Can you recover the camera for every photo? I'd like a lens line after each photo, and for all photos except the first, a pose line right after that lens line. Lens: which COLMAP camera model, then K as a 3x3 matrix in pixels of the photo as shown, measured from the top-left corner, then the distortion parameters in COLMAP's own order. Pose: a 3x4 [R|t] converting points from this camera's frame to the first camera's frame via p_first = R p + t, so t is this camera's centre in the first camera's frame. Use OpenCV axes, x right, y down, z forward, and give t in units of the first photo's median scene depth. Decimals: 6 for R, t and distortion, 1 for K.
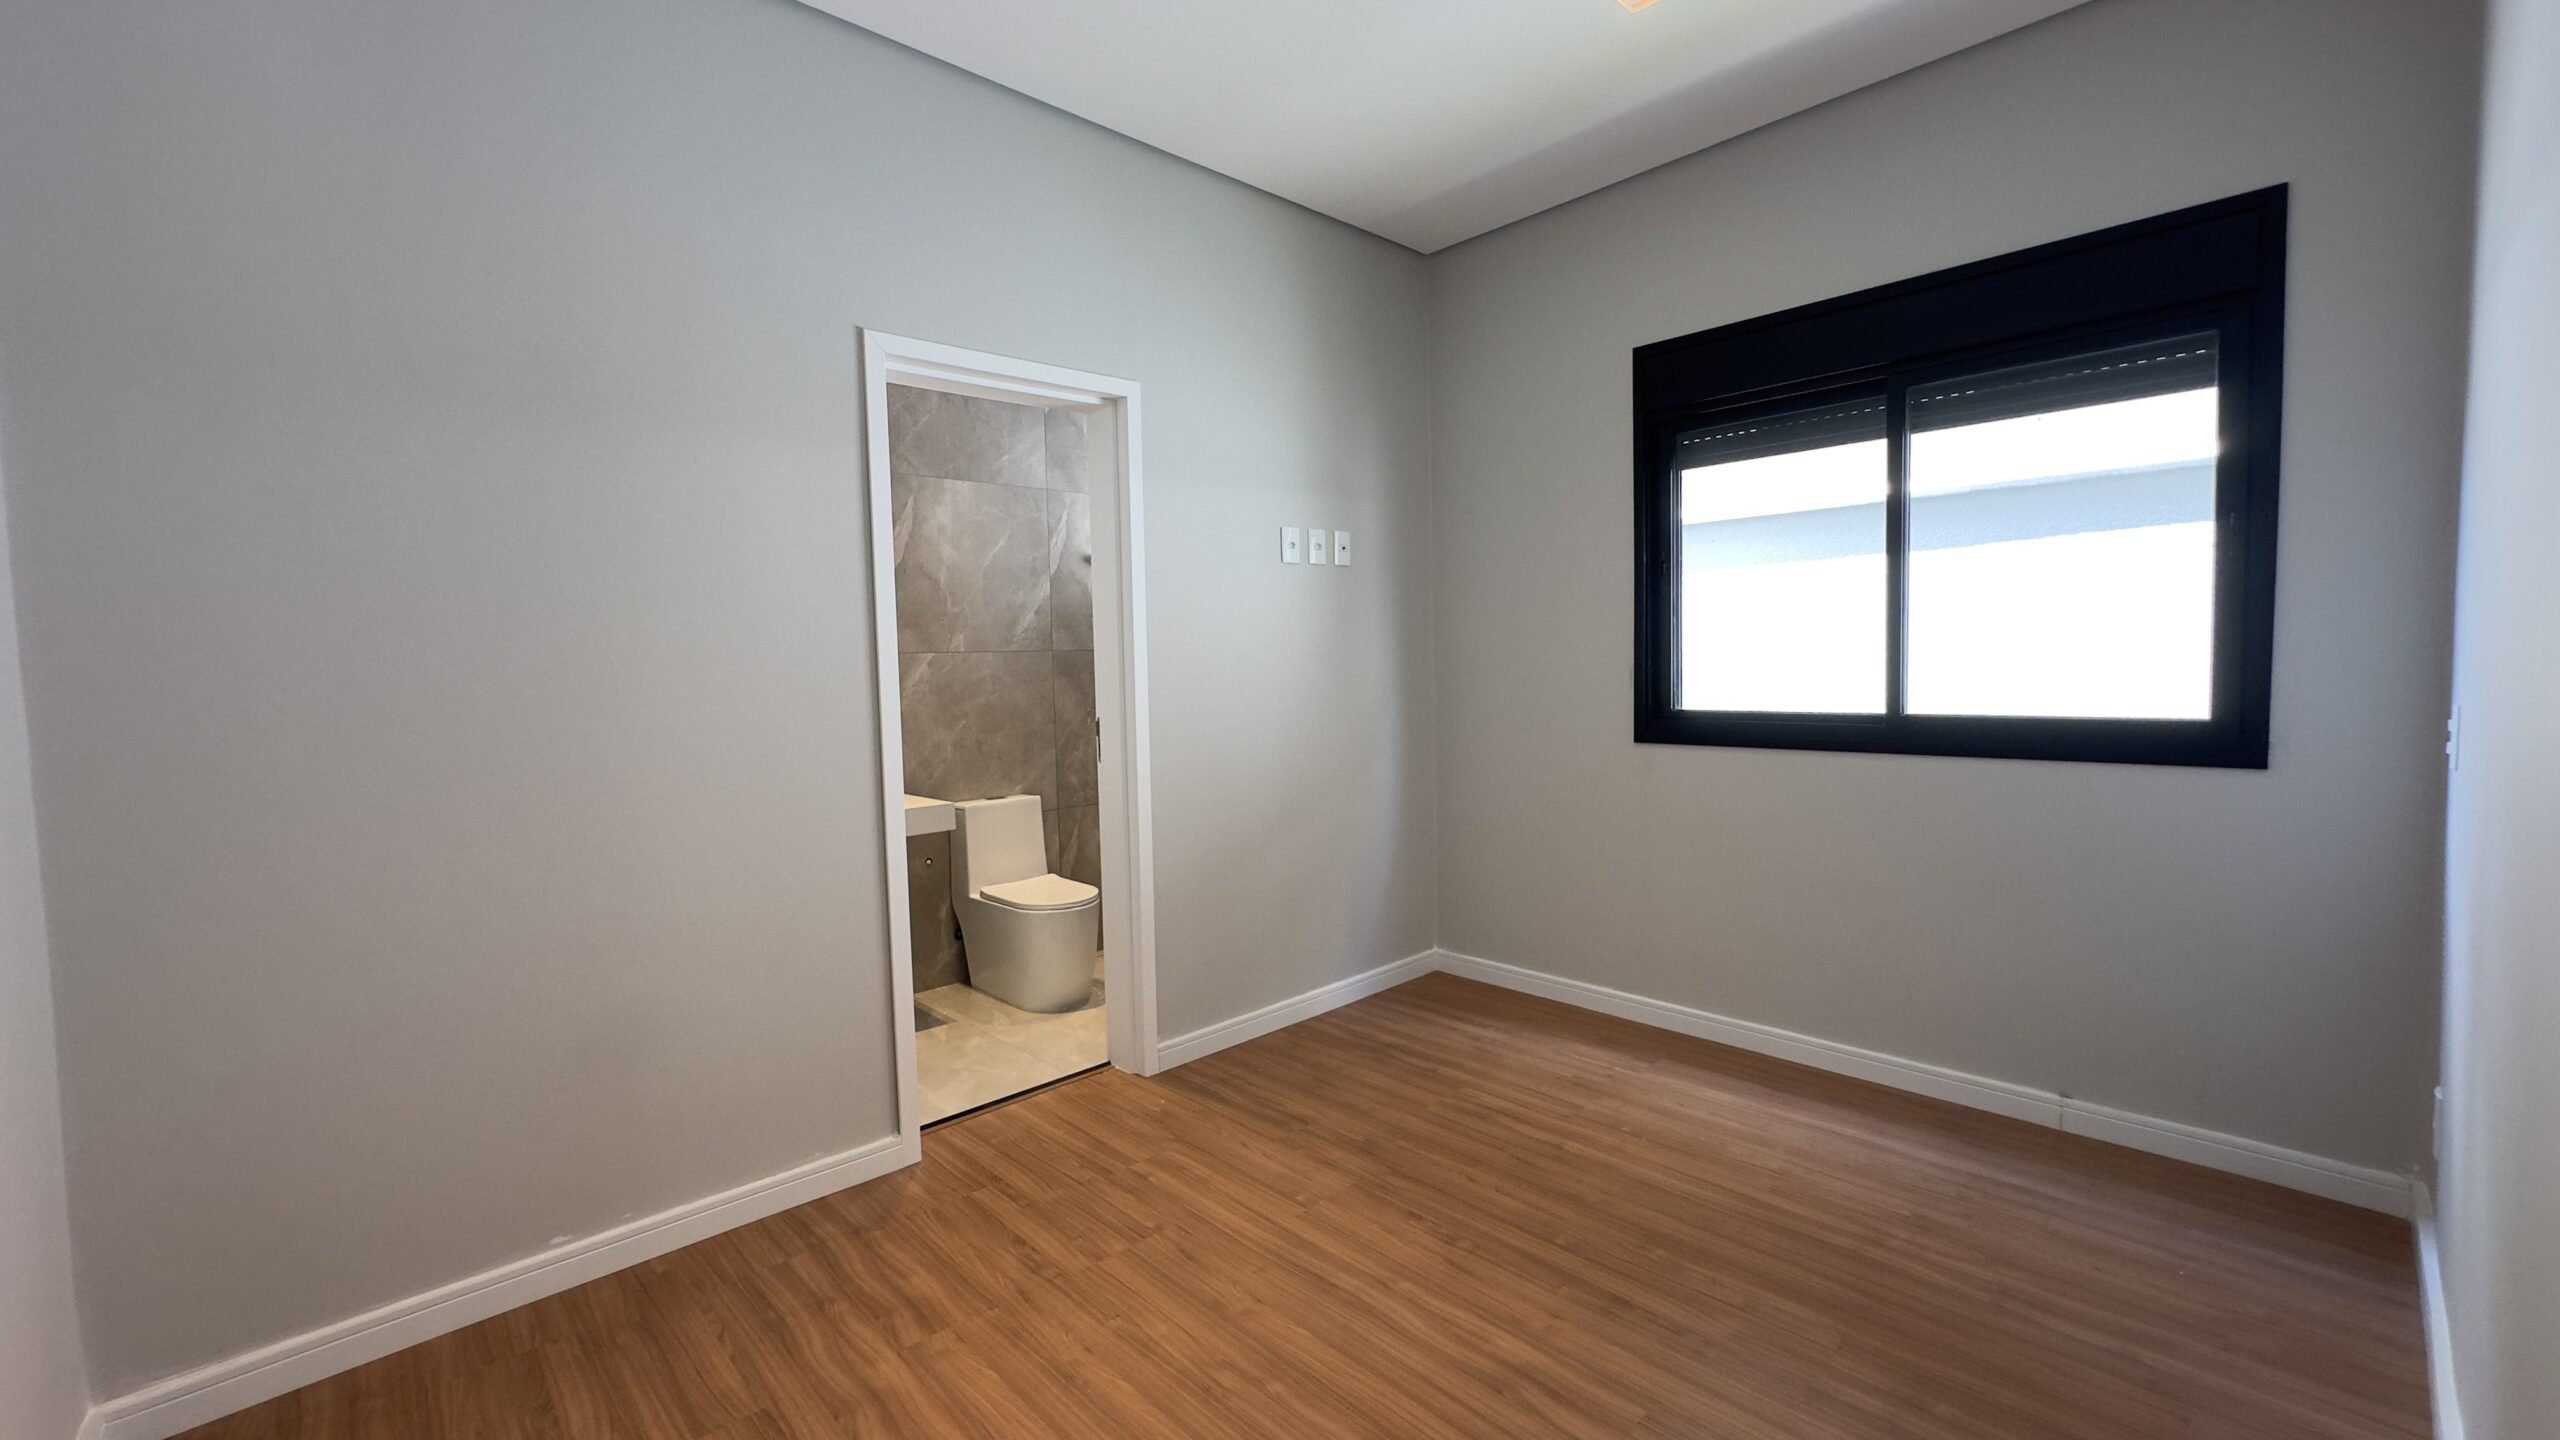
lens RADIAL K [[985.7, 0, 1288.0], [0, 985.7, 711.0], [0, 0, 1]] dist [-0.000522, 0.000002]
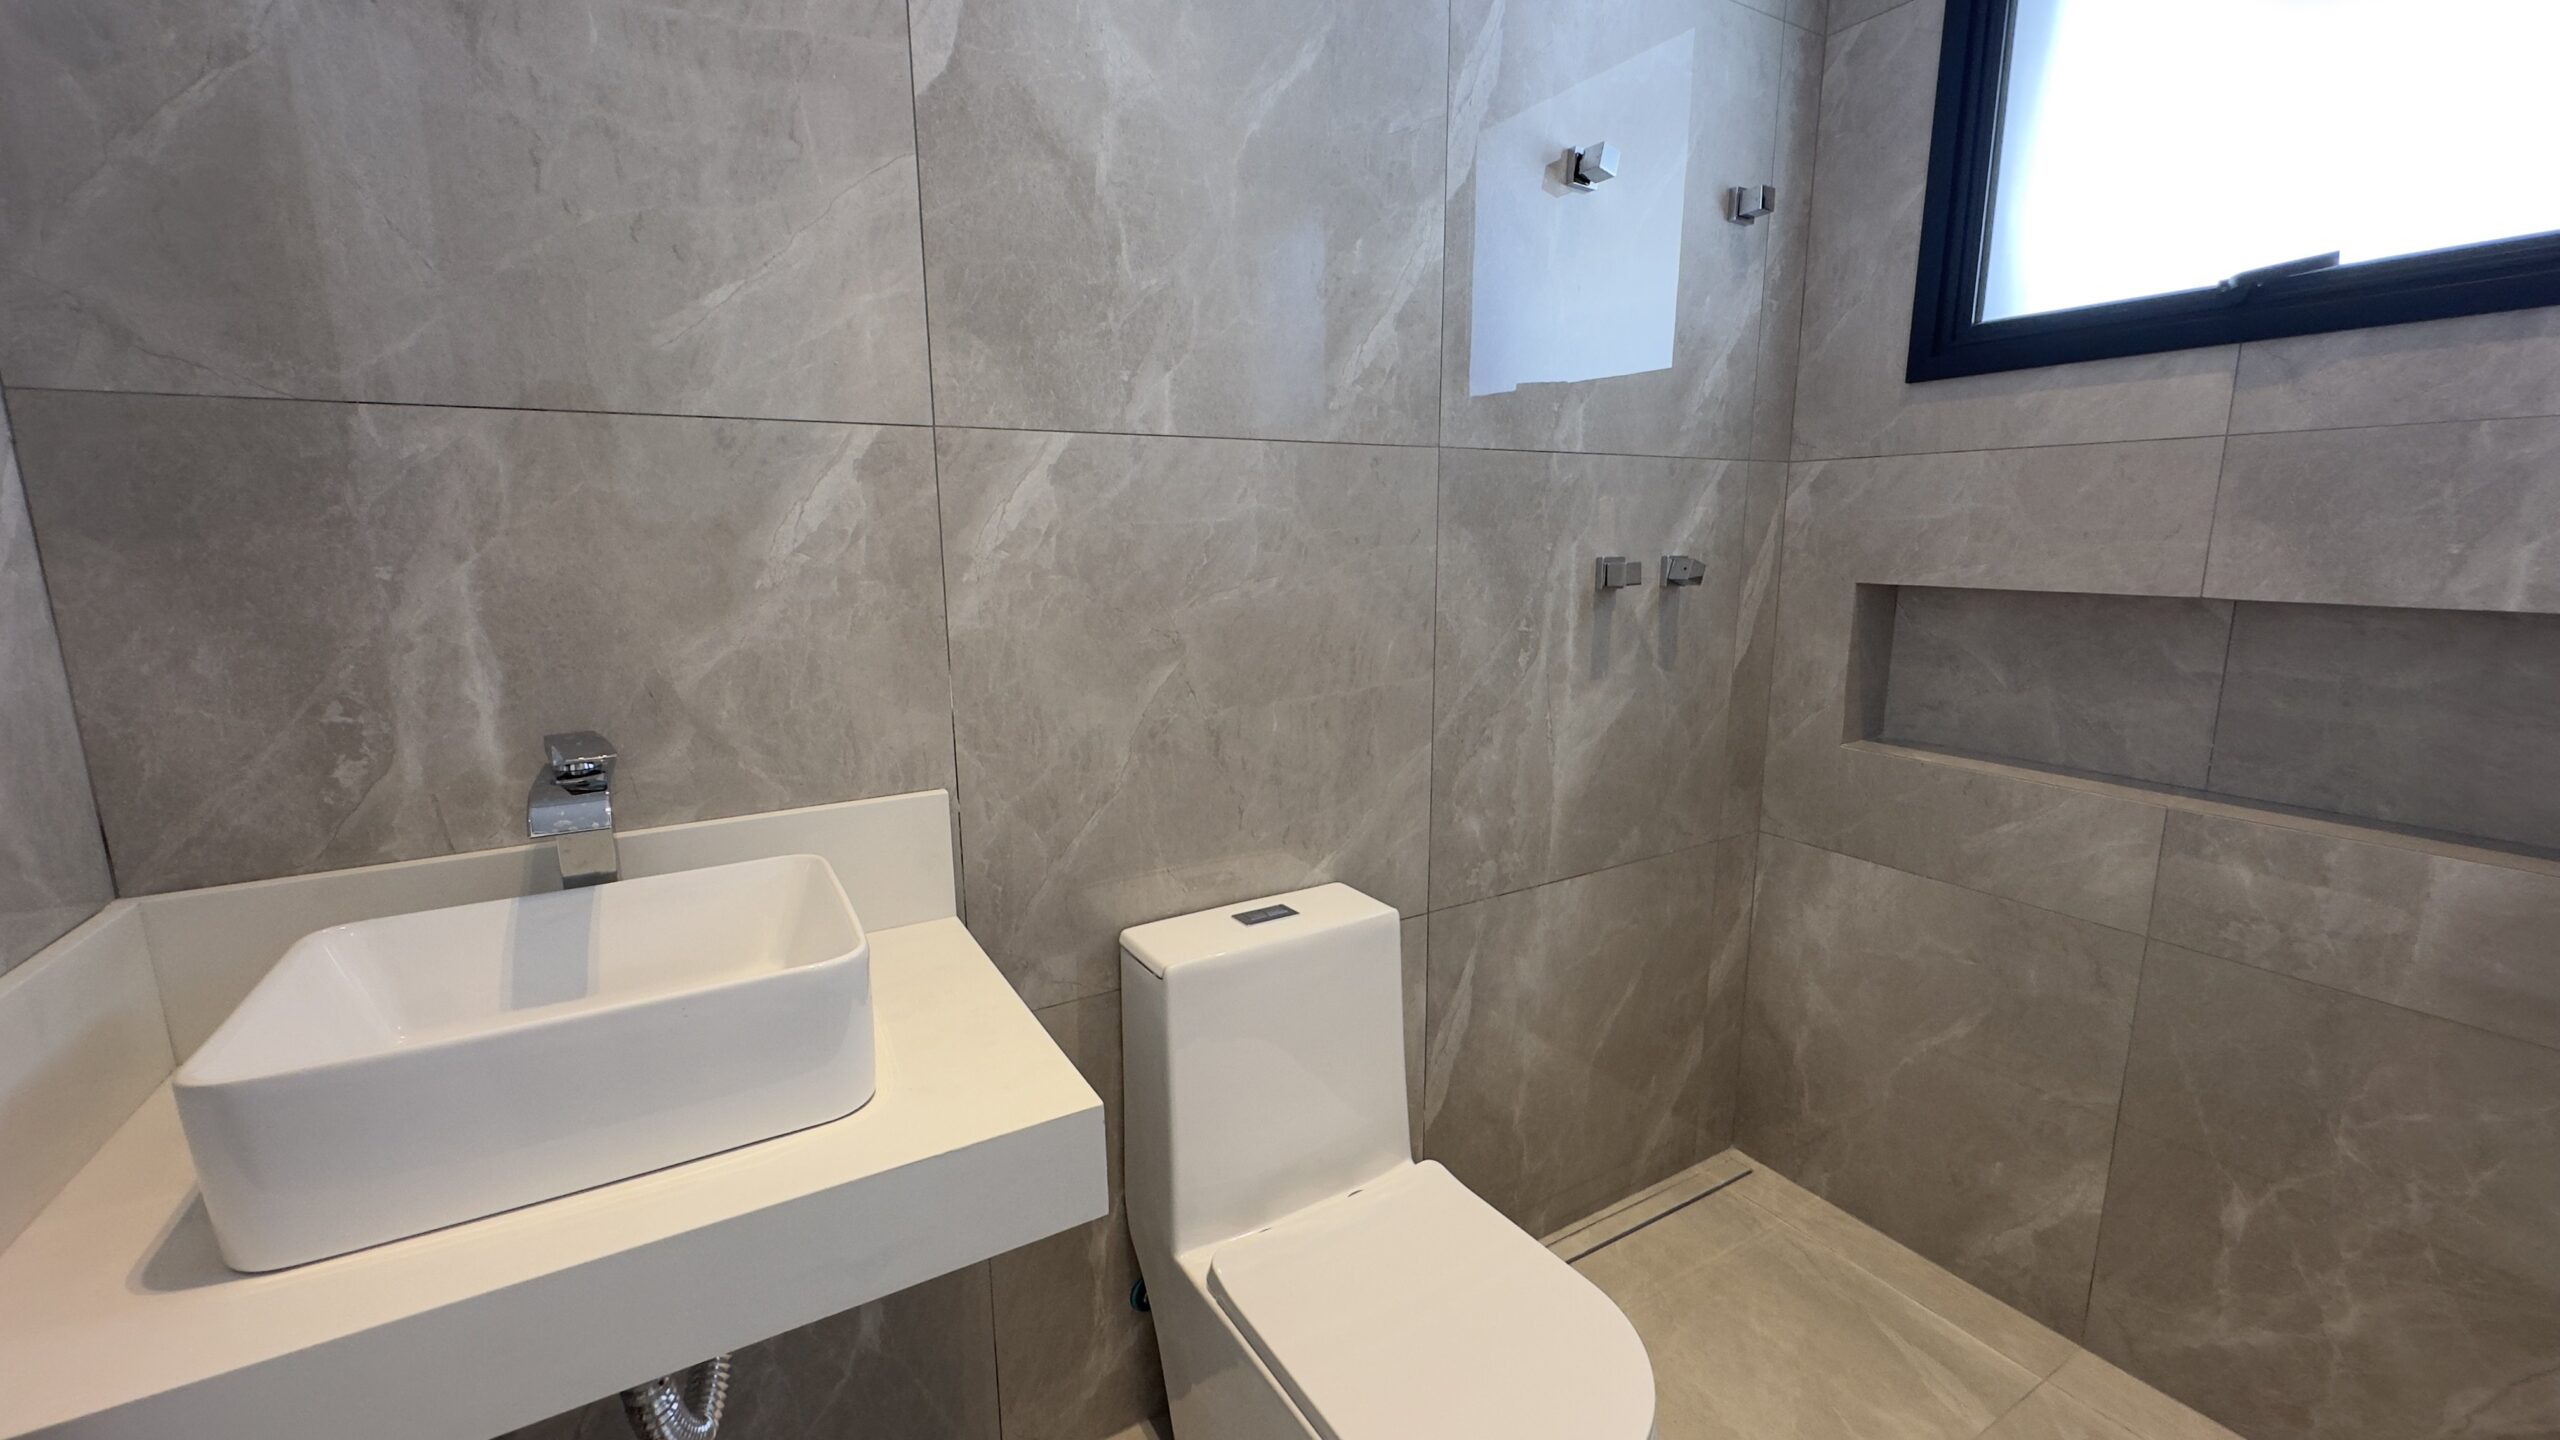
lens RADIAL K [[1048.4, 0, 1319.9], [0, 1048.4, 707.9], [0, 0, 1]] dist [0.000334, -0.000011]
pose [[0.977612, 0.064584, -0.200258, -0.206630], [-0.037067, 0.989706, 0.138234, -0.022879], [0.207124, -0.127716, 0.969942, 0.658443]]
